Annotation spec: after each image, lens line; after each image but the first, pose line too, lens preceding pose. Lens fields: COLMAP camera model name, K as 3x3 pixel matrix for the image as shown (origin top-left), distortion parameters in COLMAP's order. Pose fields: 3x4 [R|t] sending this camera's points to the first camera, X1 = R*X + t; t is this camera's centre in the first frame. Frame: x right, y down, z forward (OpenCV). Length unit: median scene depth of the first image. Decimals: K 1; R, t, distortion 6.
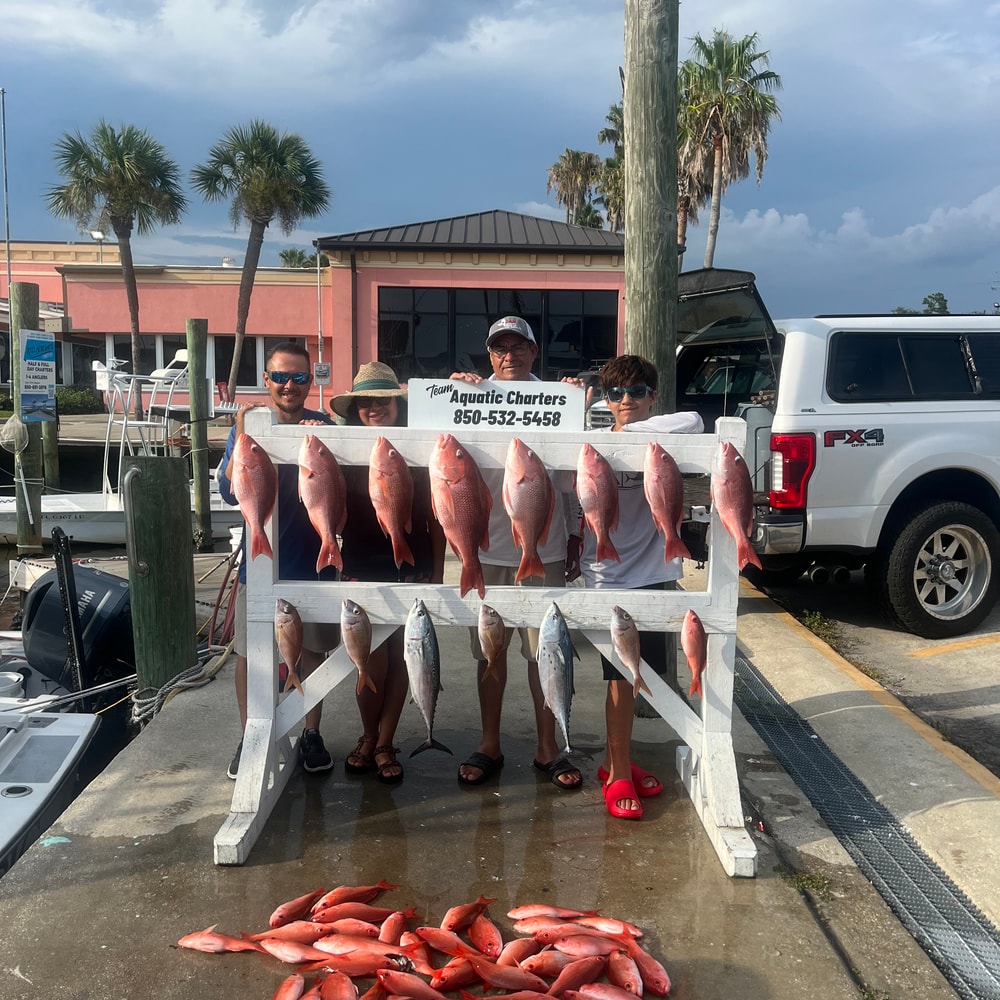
lens RADIAL K [[965.8, 0, 495.8], [0, 965.8, 502.1], [0, 0, 1]] dist [0.021272, -0.017574]
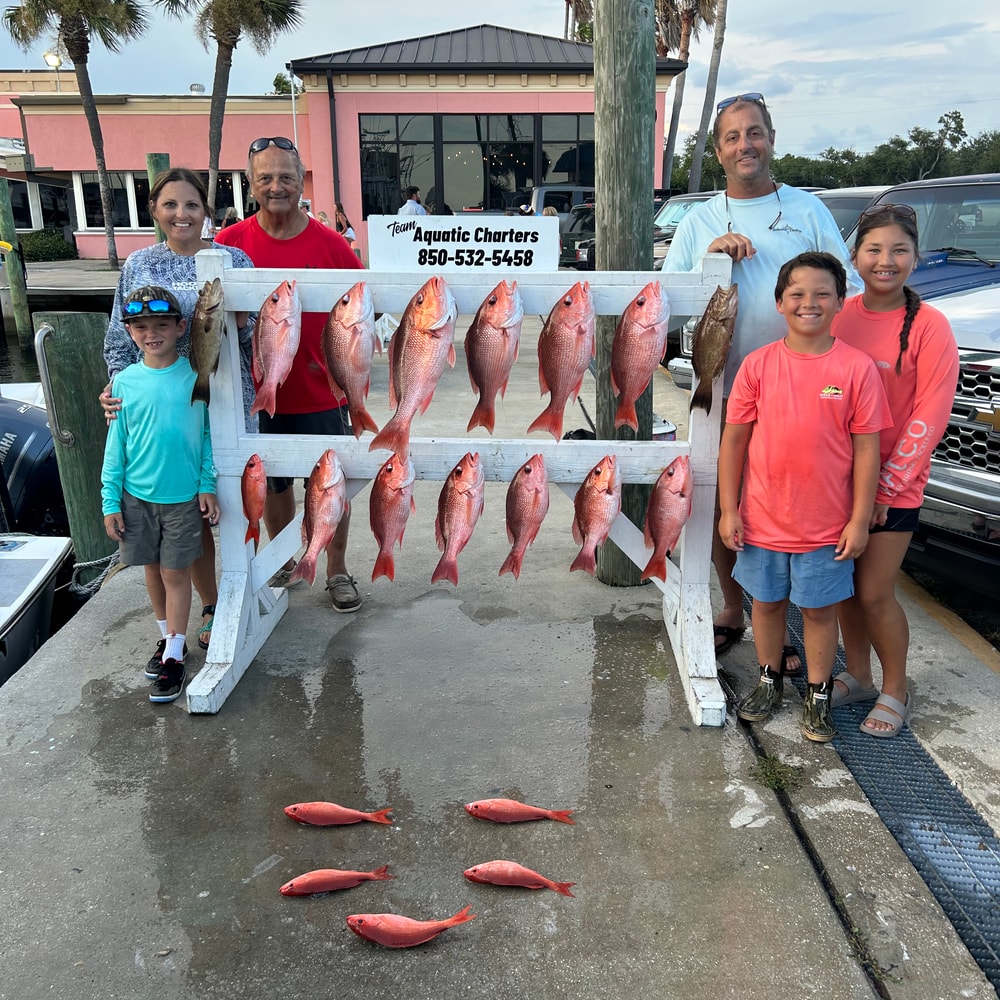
lens RADIAL K [[970.4, 0, 500.0], [0, 970.4, 500.0], [0, 0, 1]] dist [-0.009201, 0.038167]
pose [[0.999773, -0.021277, 0.001274, 0.028634], [0.020798, 0.986871, 0.160164, -0.008313], [-0.004665, -0.160101, 0.987090, 0.065044]]
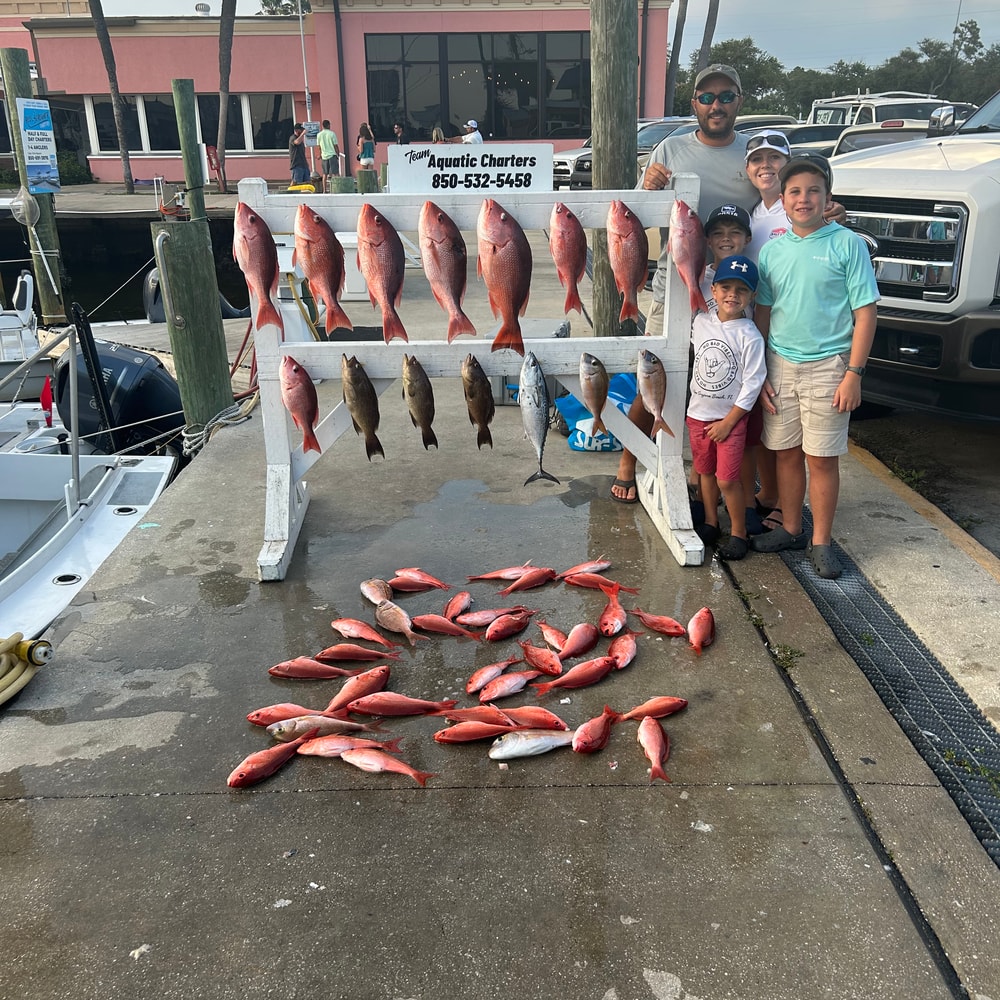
lens RADIAL K [[965.8, 0, 495.8], [0, 965.8, 502.1], [0, 0, 1]] dist [0.021272, -0.017574]
pose [[0.999607, -0.026676, -0.008637, 0.014498], [0.027960, 0.971549, 0.235185, 0.011755], [0.002118, -0.235334, 0.971912, -0.135965]]
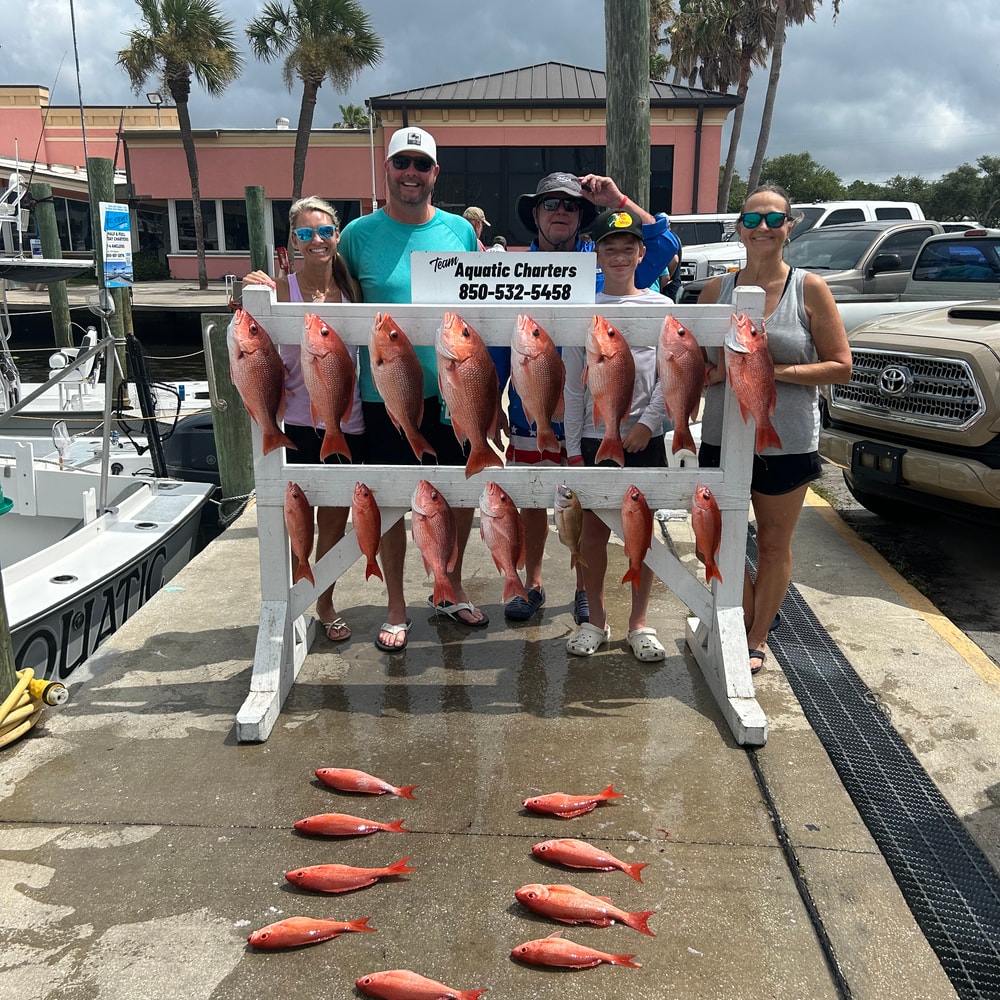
lens RADIAL K [[965.8, 0, 495.8], [0, 965.8, 502.1], [0, 0, 1]] dist [0.021272, -0.017574]
pose [[0.997941, 0.003176, -0.064059, 0.052336], [0.005705, 0.990417, 0.137989, 0.016960], [0.063884, -0.138070, 0.988360, -0.175195]]
